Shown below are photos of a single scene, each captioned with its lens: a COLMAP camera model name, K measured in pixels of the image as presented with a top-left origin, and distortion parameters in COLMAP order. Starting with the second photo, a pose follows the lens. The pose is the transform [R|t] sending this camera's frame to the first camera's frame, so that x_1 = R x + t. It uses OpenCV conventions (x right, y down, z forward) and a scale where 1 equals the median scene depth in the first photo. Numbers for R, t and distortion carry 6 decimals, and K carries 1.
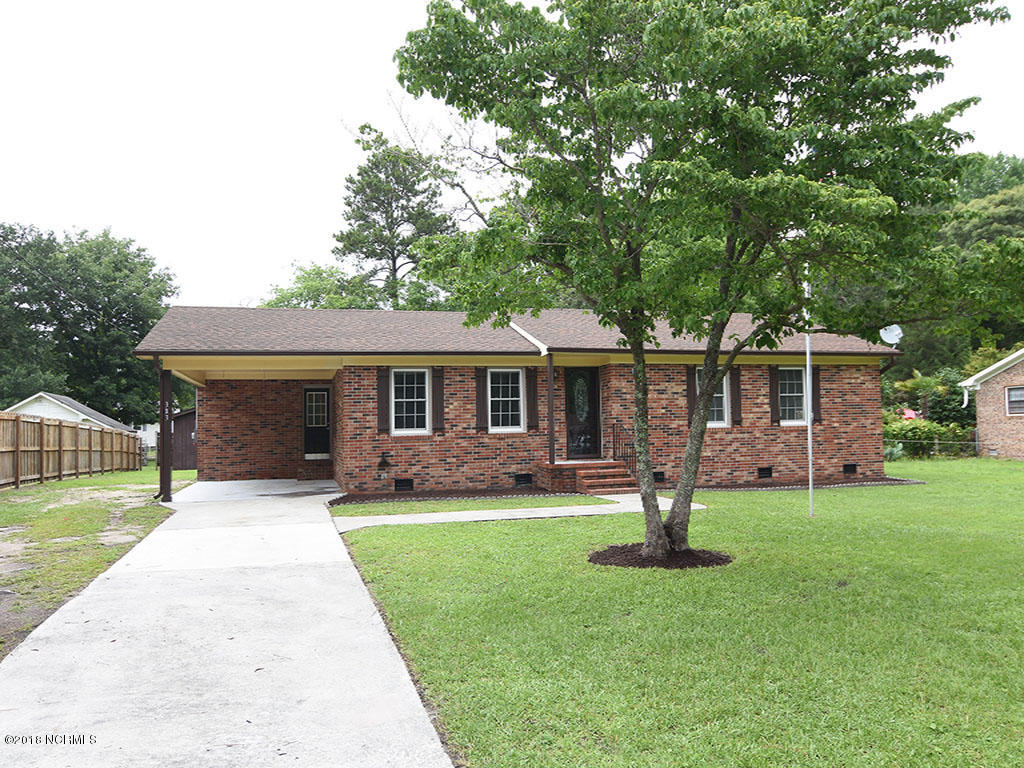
lens RADIAL K [[711.5, 0, 511.8], [0, 711.5, 384.4], [0, 0, 1]] dist [-0.046868, -0.002113]
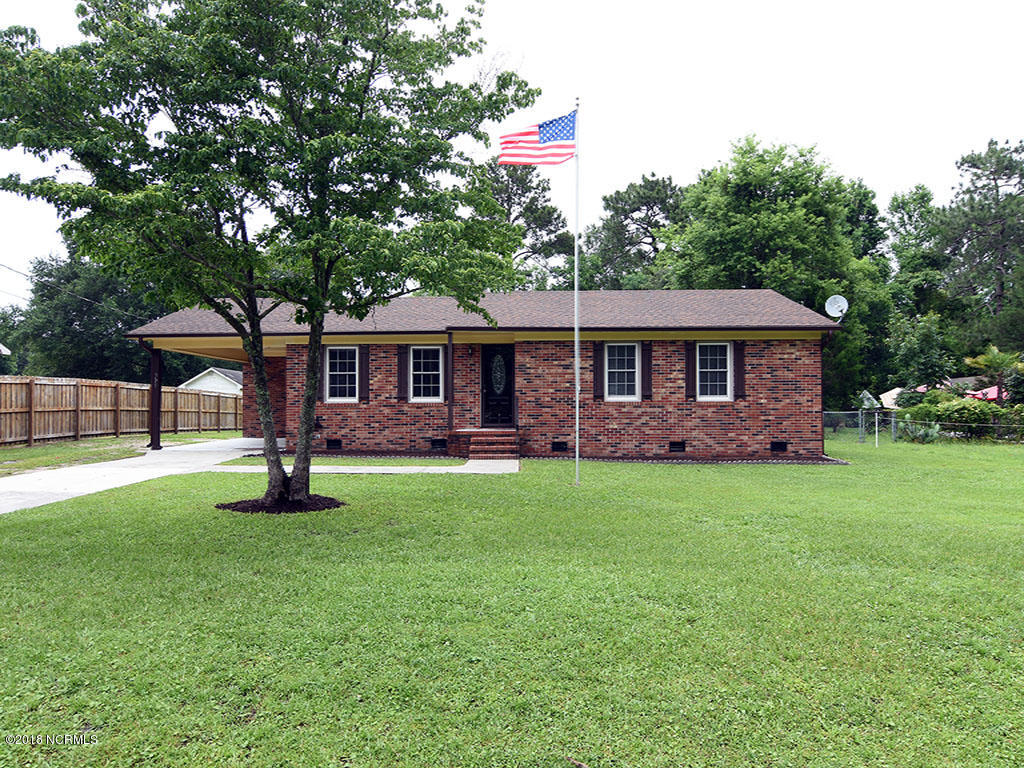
lens RADIAL K [[631.8, 0, 511.9], [0, 631.8, 387.2], [0, 0, 1]] dist [-0.033575, -0.000863]
pose [[0.960098, 0.012207, -0.279397, 0.387180], [-0.000032, 0.999052, 0.043542, -0.000190], [0.279664, -0.041795, 0.959188, 0.065769]]
